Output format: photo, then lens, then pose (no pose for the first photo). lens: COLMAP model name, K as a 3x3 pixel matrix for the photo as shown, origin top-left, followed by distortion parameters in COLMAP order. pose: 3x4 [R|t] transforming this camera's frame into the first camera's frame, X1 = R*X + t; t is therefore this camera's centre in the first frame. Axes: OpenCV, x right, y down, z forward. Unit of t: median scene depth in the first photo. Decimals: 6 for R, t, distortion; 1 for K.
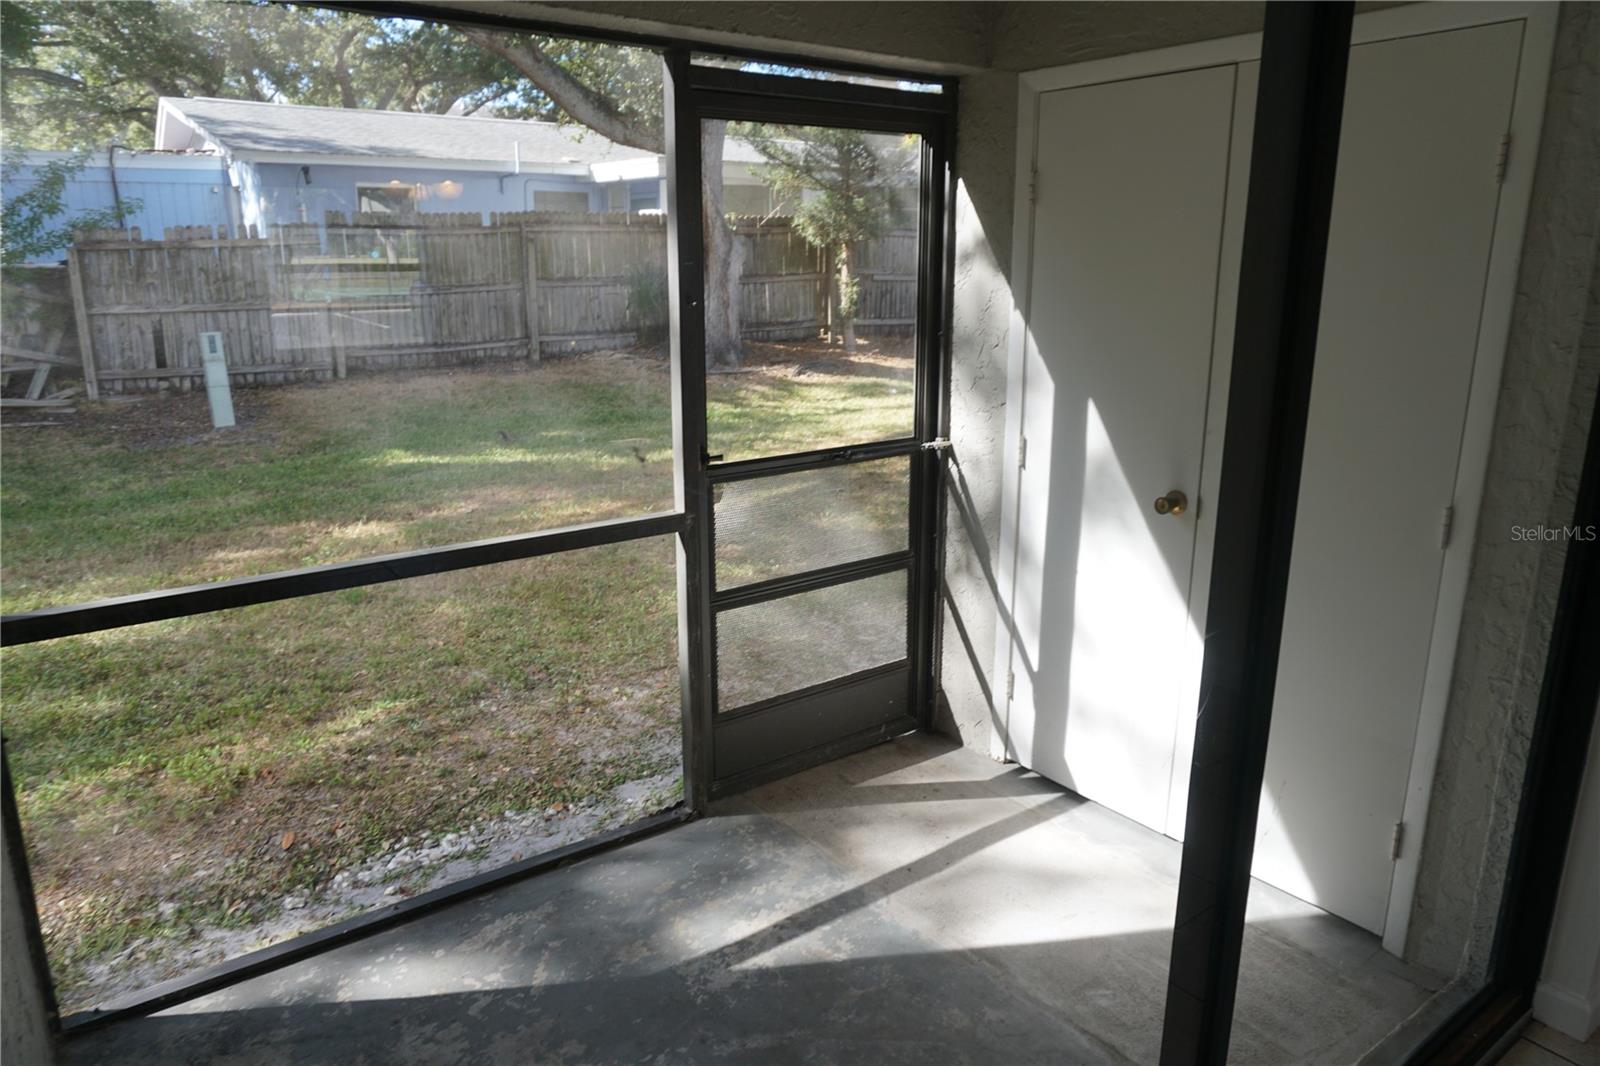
lens RADIAL K [[1073.7, 0, 802.7], [0, 1073.7, 535.6], [0, 0, 1]] dist [-0.044916, 0.031295]
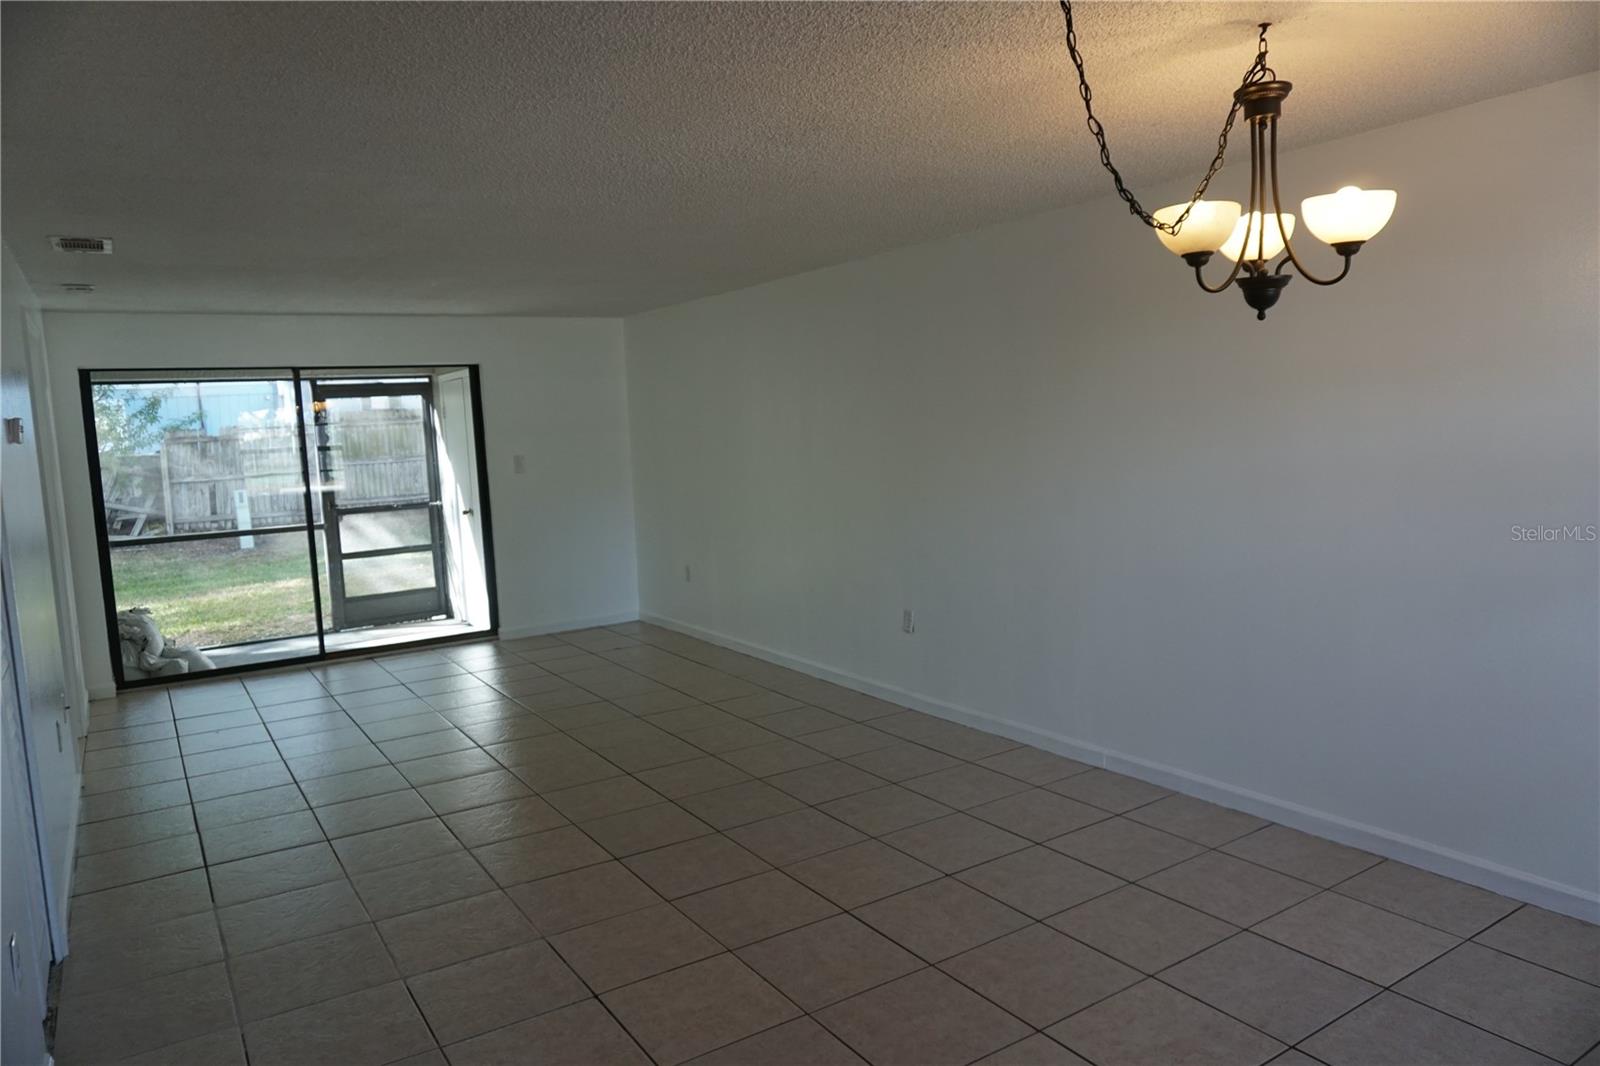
lens RADIAL K [[1073.7, 0, 802.7], [0, 1073.7, 535.6], [0, 0, 1]] dist [-0.044916, 0.031295]
pose [[0.996752, -0.039443, -0.070215, 0.379970], [0.028910, 0.988986, -0.145158, 0.127560], [0.075167, 0.142656, 0.986914, -0.490270]]
